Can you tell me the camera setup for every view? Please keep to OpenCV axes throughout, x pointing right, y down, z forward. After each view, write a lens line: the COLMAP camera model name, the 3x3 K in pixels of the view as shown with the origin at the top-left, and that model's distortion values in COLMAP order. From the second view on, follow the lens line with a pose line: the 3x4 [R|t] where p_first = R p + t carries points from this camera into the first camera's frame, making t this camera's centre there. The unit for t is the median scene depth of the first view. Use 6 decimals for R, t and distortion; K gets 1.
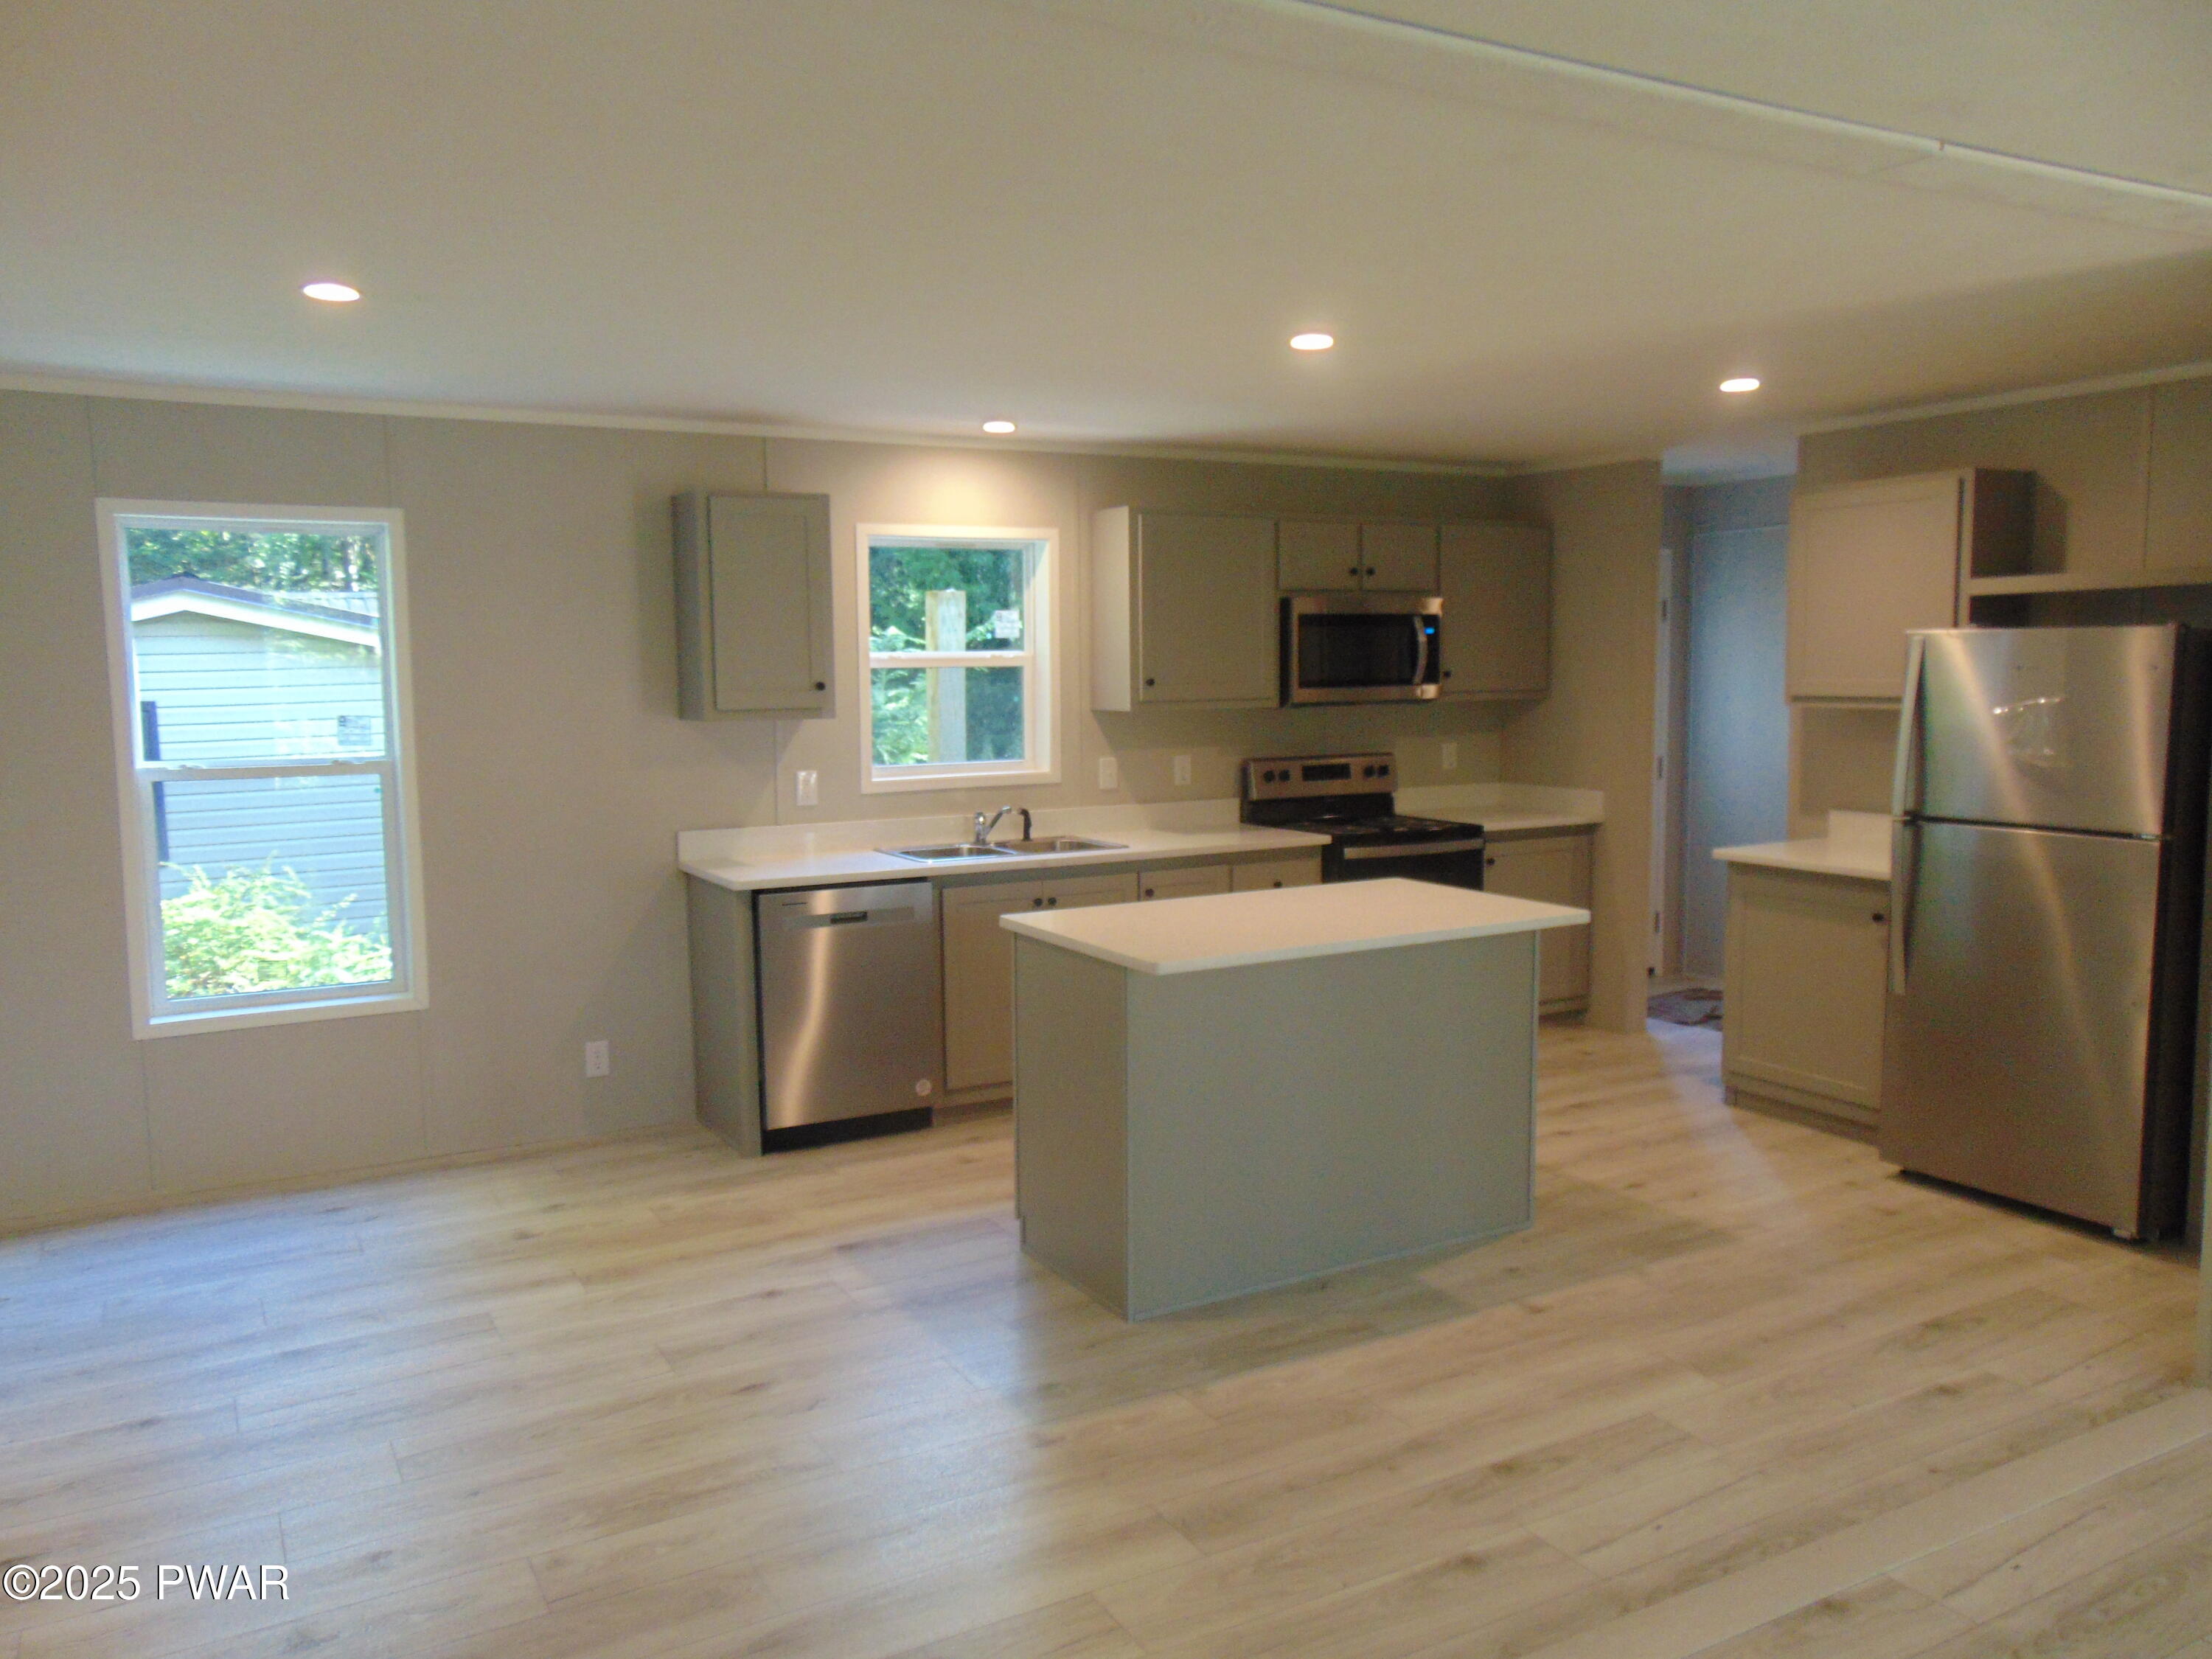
lens RADIAL K [[1670.5, 0, 1103.8], [0, 1670.5, 844.1], [0, 0, 1]] dist [-0.034317, 0.082299]
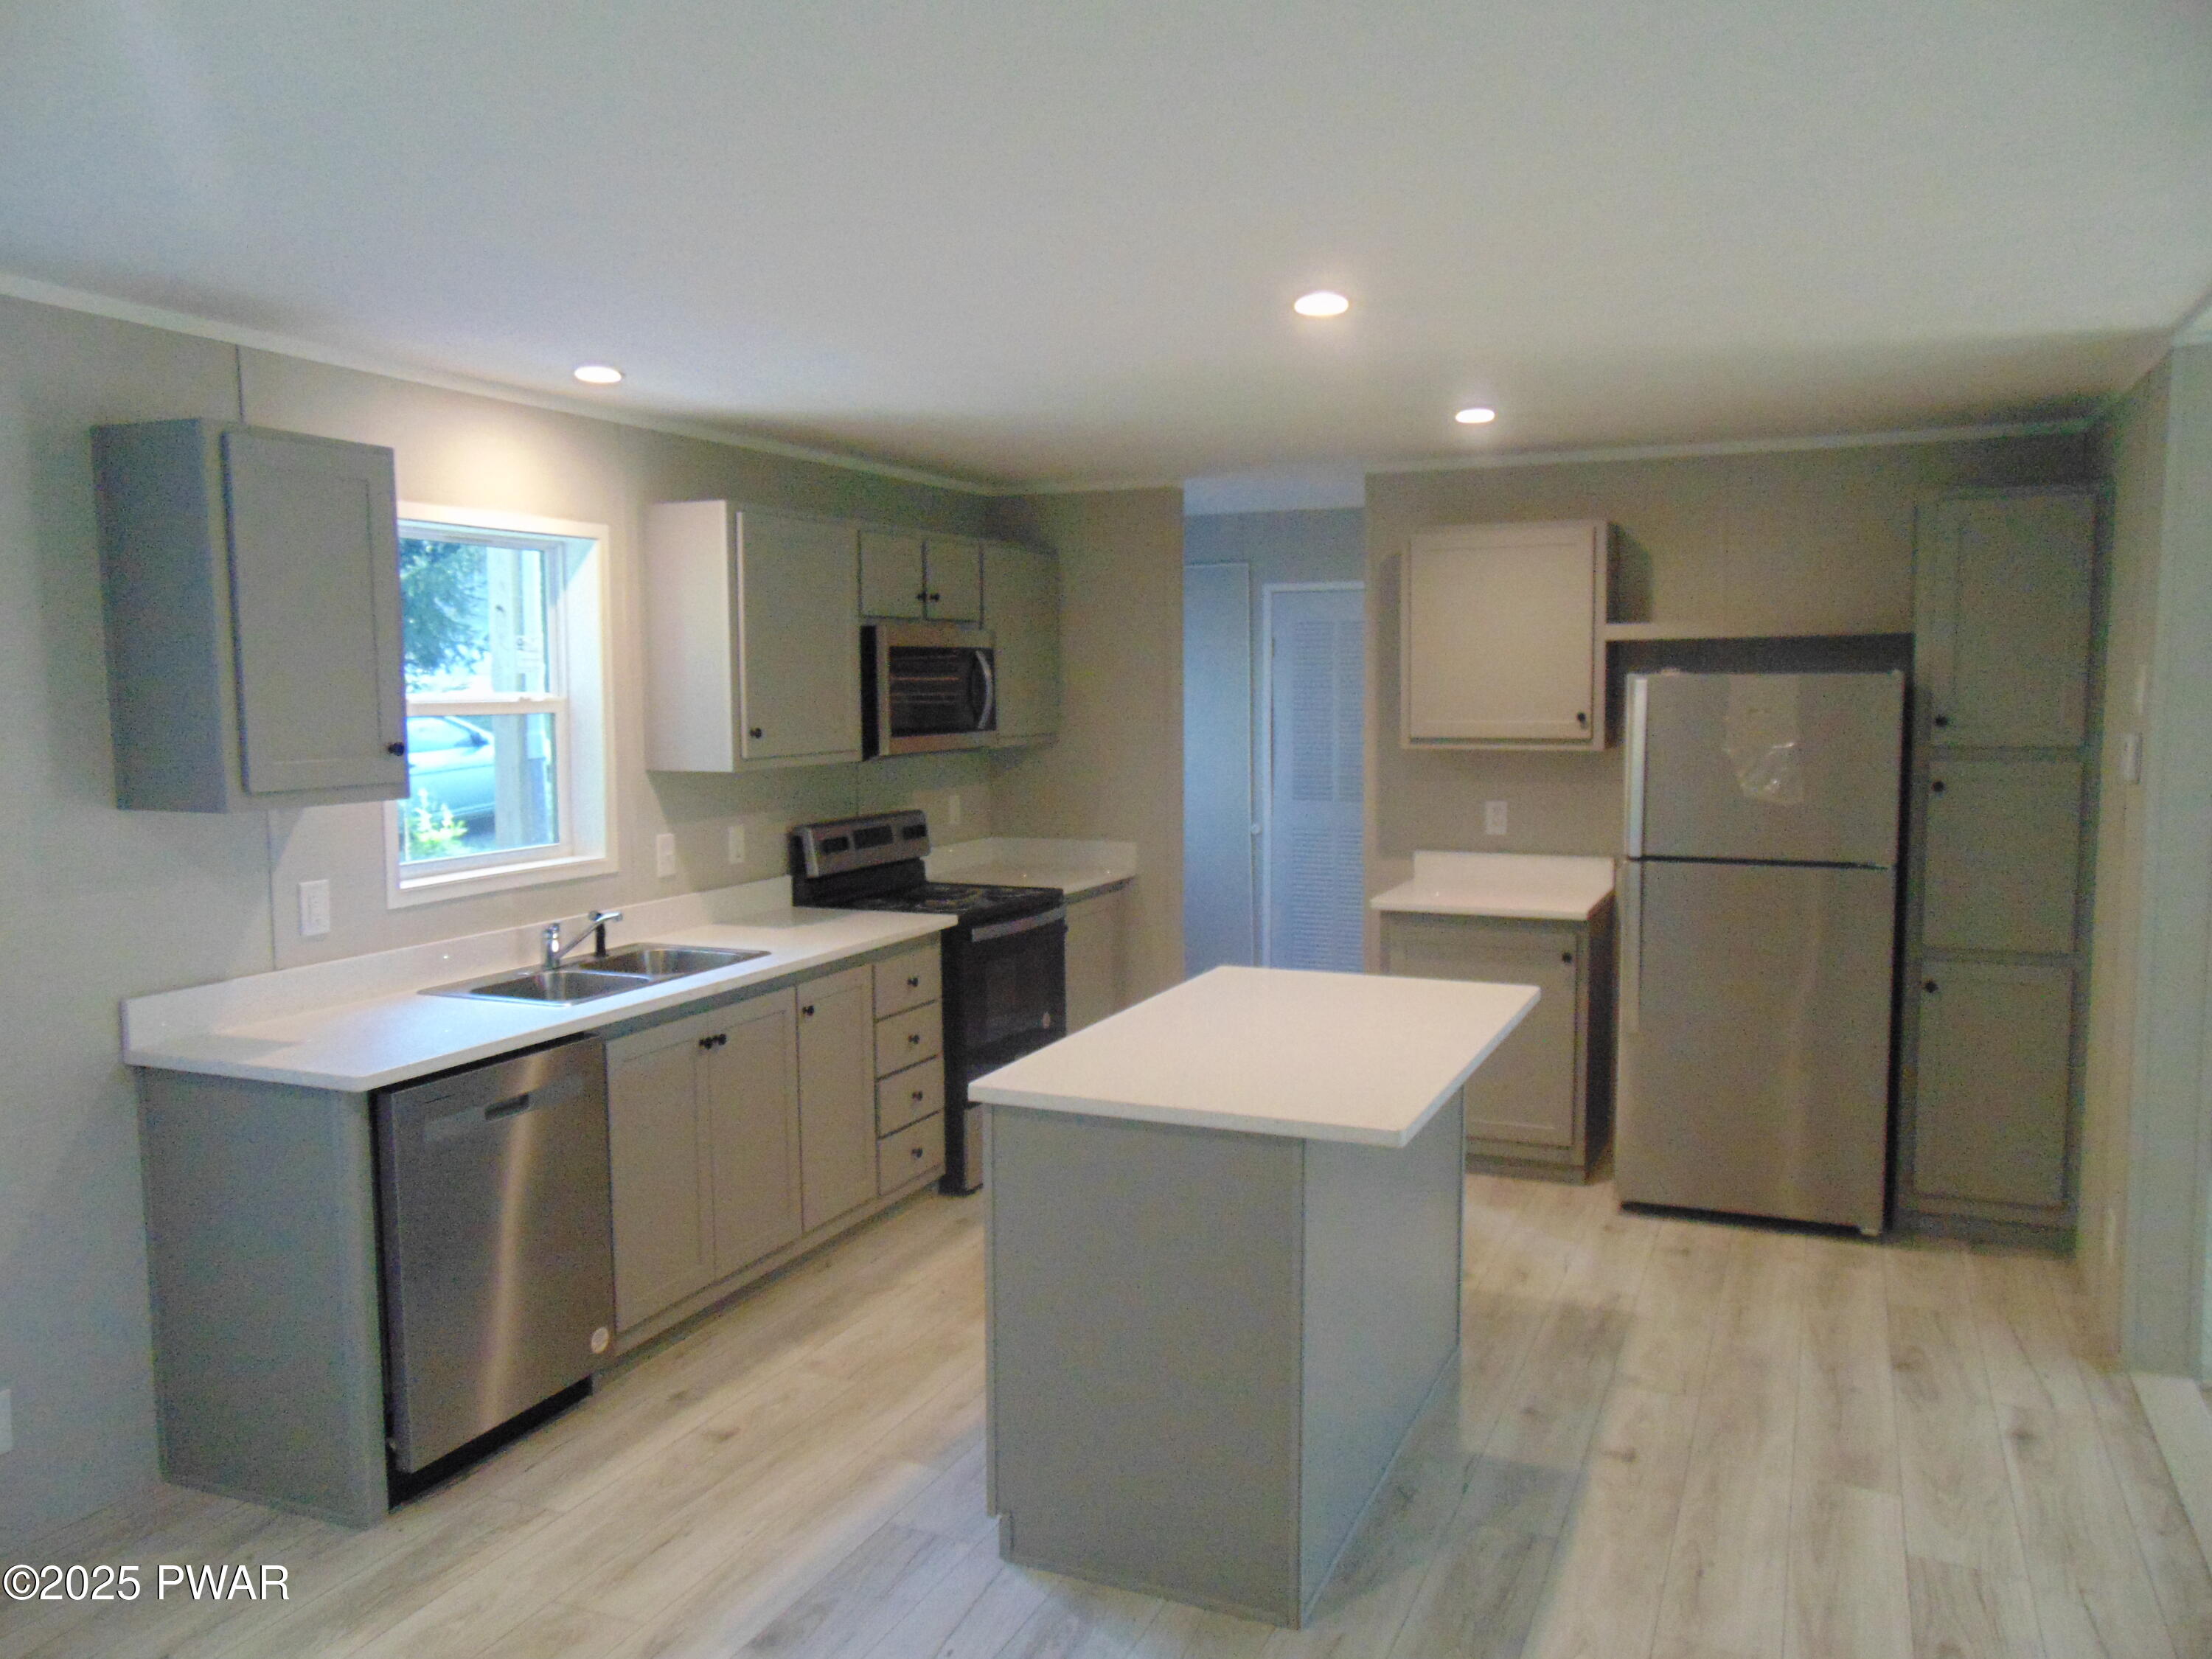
lens RADIAL K [[1670.5, 0, 1103.8], [0, 1670.5, 844.1], [0, 0, 1]] dist [-0.034317, 0.082299]
pose [[0.803072, -0.054178, 0.593415, -0.313080], [0.065563, 0.997846, 0.002374, -0.039786], [-0.592265, 0.037000, 0.804893, 0.310771]]
